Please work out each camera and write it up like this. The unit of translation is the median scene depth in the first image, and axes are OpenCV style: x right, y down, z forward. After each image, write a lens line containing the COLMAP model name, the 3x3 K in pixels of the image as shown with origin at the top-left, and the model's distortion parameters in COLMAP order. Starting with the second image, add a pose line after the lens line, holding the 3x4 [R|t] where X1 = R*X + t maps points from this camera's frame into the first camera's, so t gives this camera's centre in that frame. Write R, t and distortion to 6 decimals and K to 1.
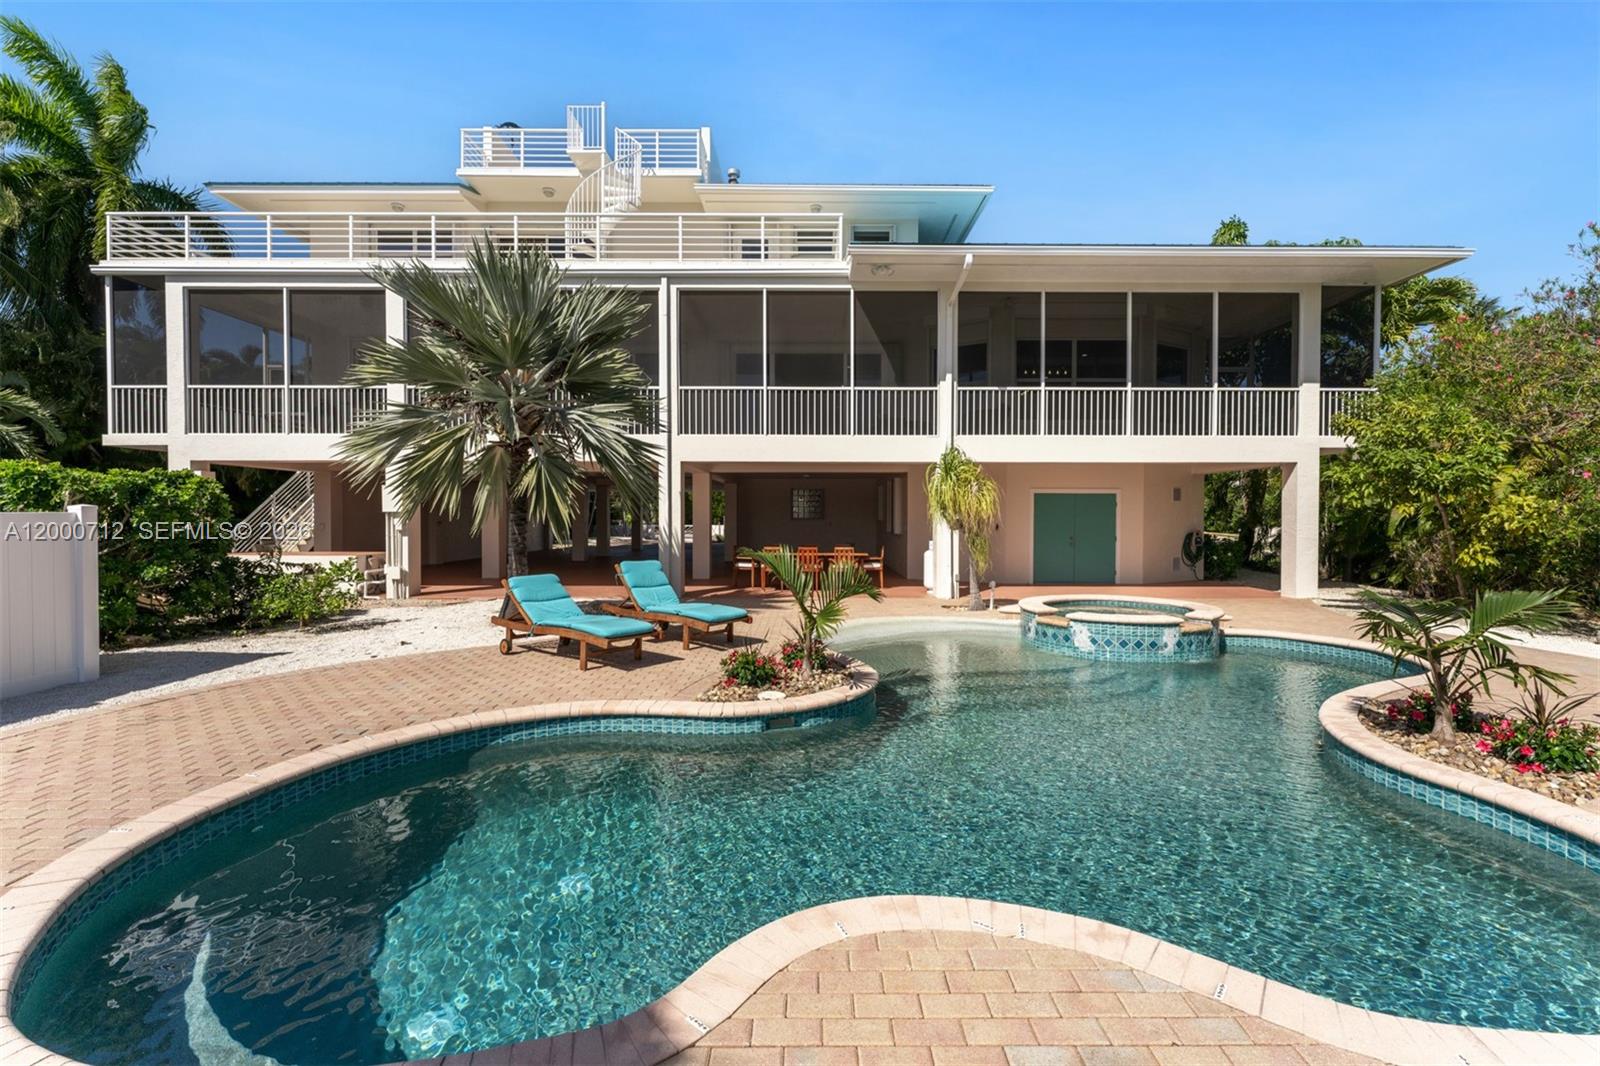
lens RADIAL K [[684.7, 0, 810.8], [0, 684.7, 529.0], [0, 0, 1]] dist [0.003292, -0.001961]
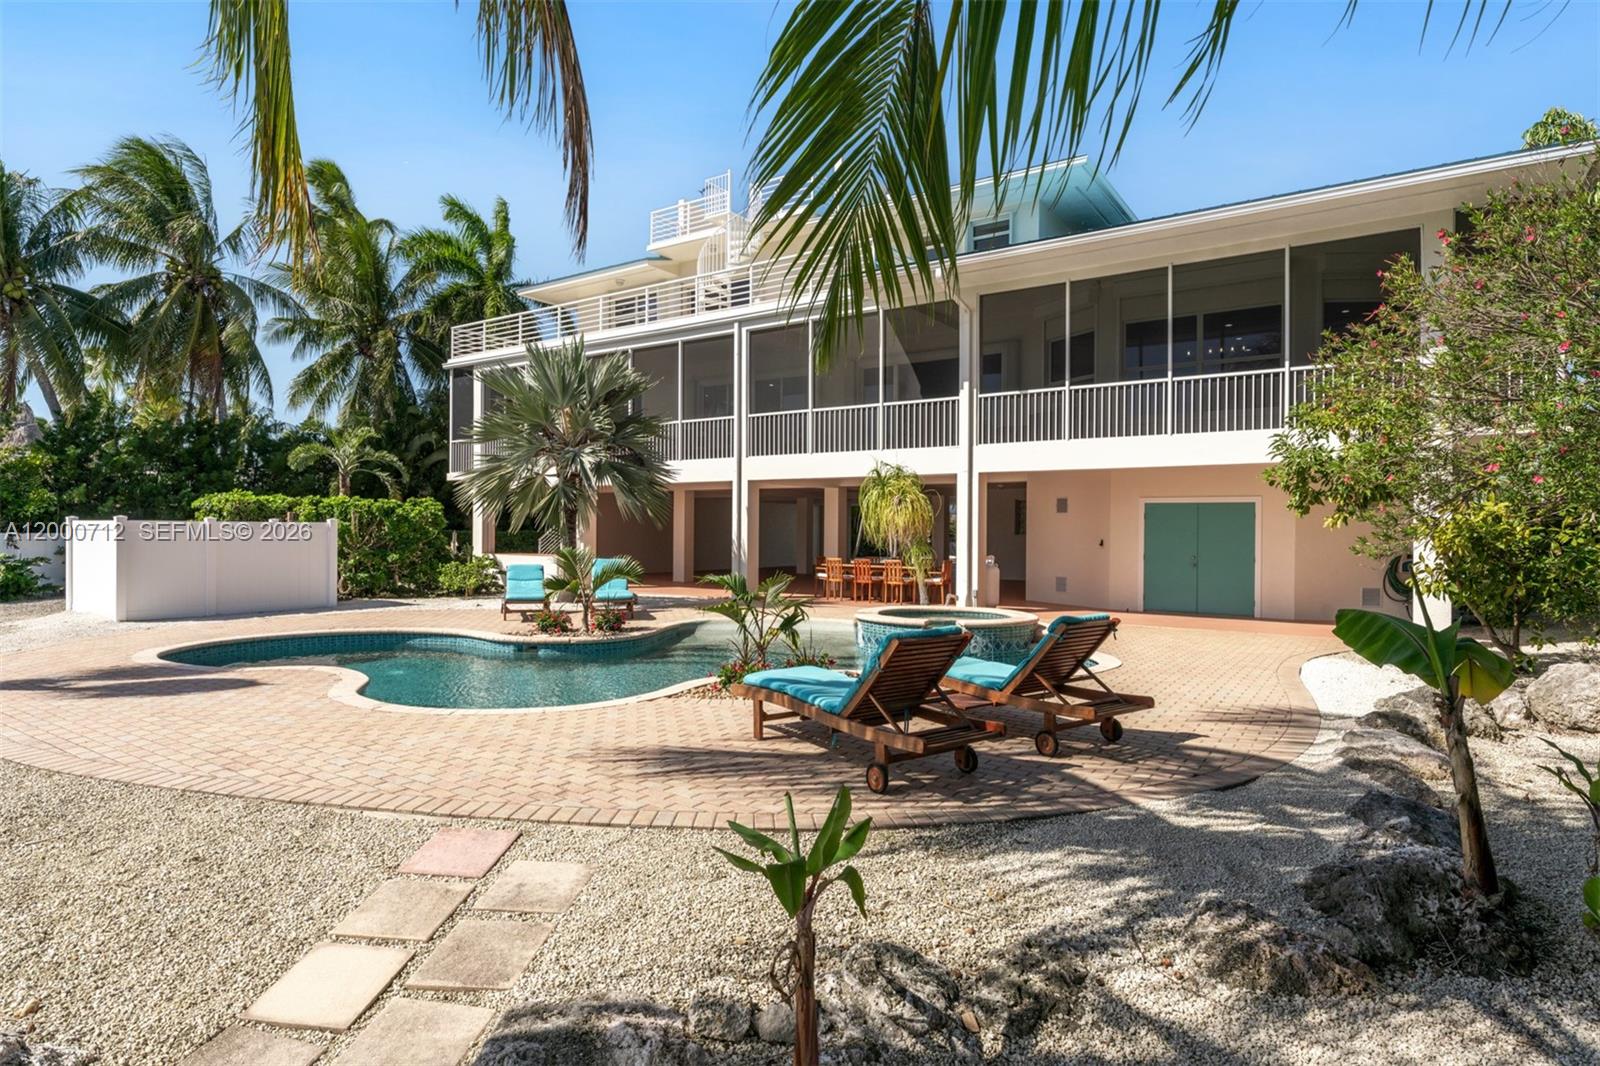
lens RADIAL K [[896.1, 0, 791.5], [0, 896.1, 529.4], [0, 0, 1]] dist [0.000356, -0.000750]
pose [[0.816137, 0.002195, -0.577855, 0.728668], [-0.017728, 0.999617, -0.021241, 0.012603], [0.577587, 0.027580, 0.815863, -0.169181]]
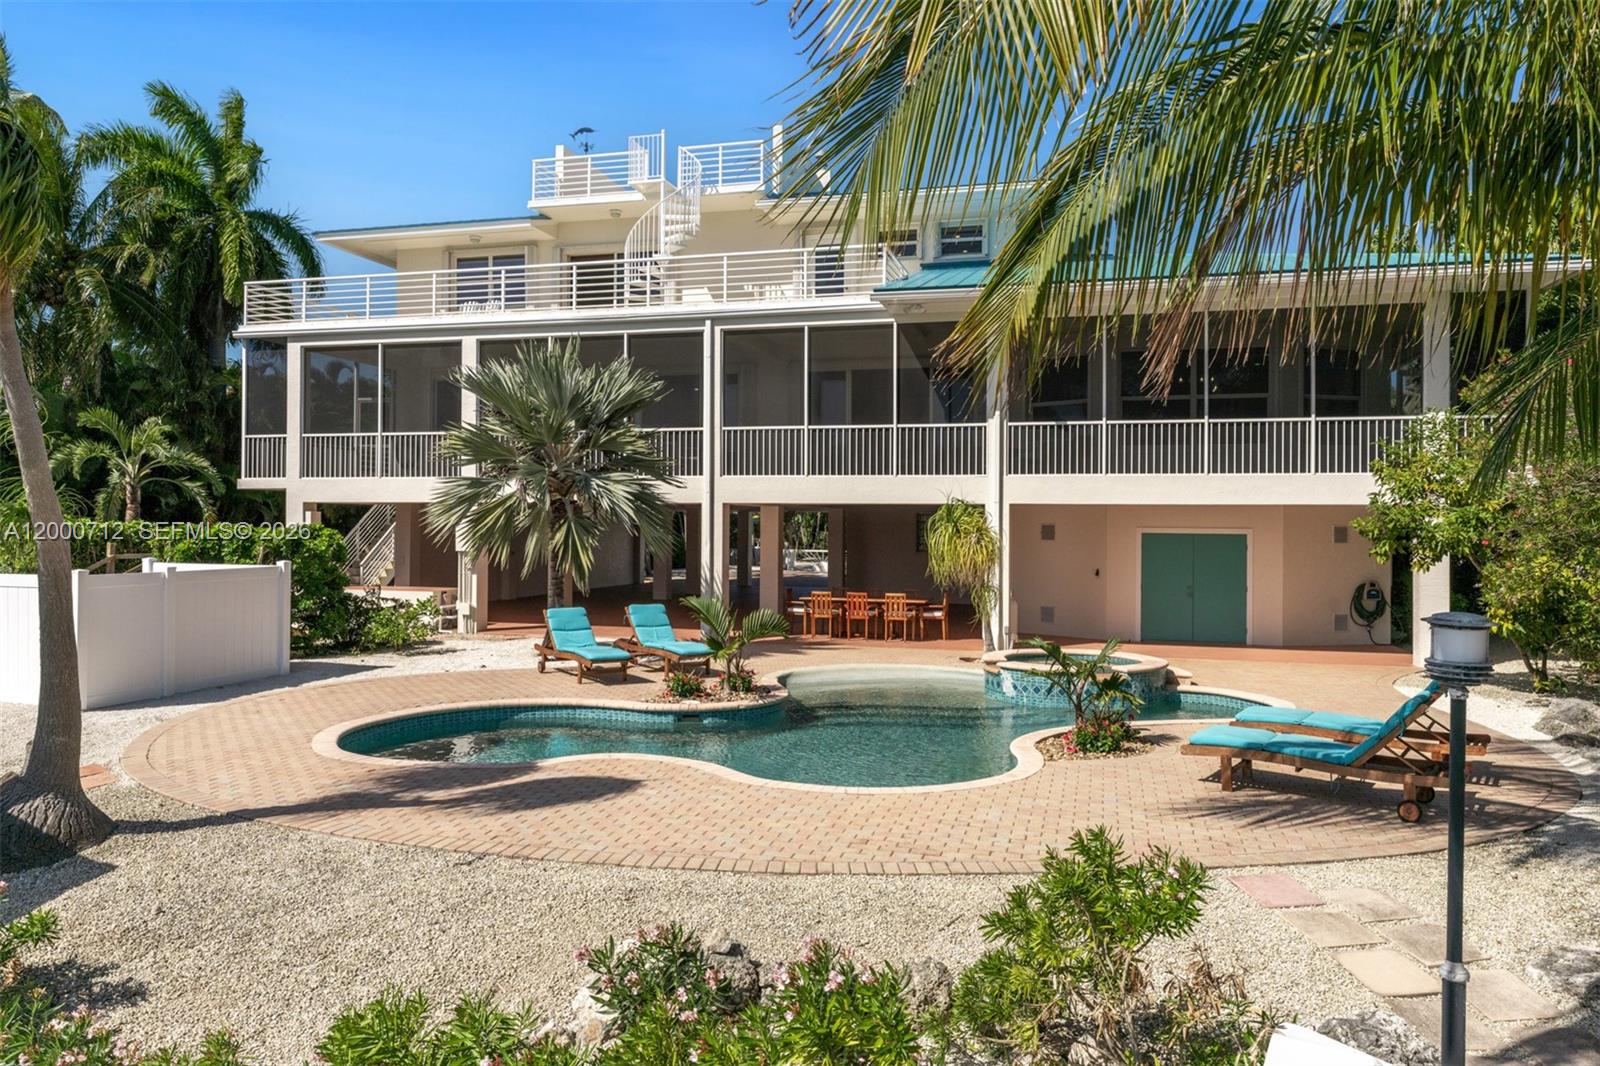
lens RADIAL K [[1150.7, 0, 789.6], [0, 1150.7, 521.9], [0, 0, 1]] dist [-0.000571, -0.000236]
pose [[0.961456, 0.005203, -0.274910, 0.358813], [-0.011160, 0.999736, -0.020108, -0.039643], [0.274733, 0.022401, 0.961260, -0.566452]]
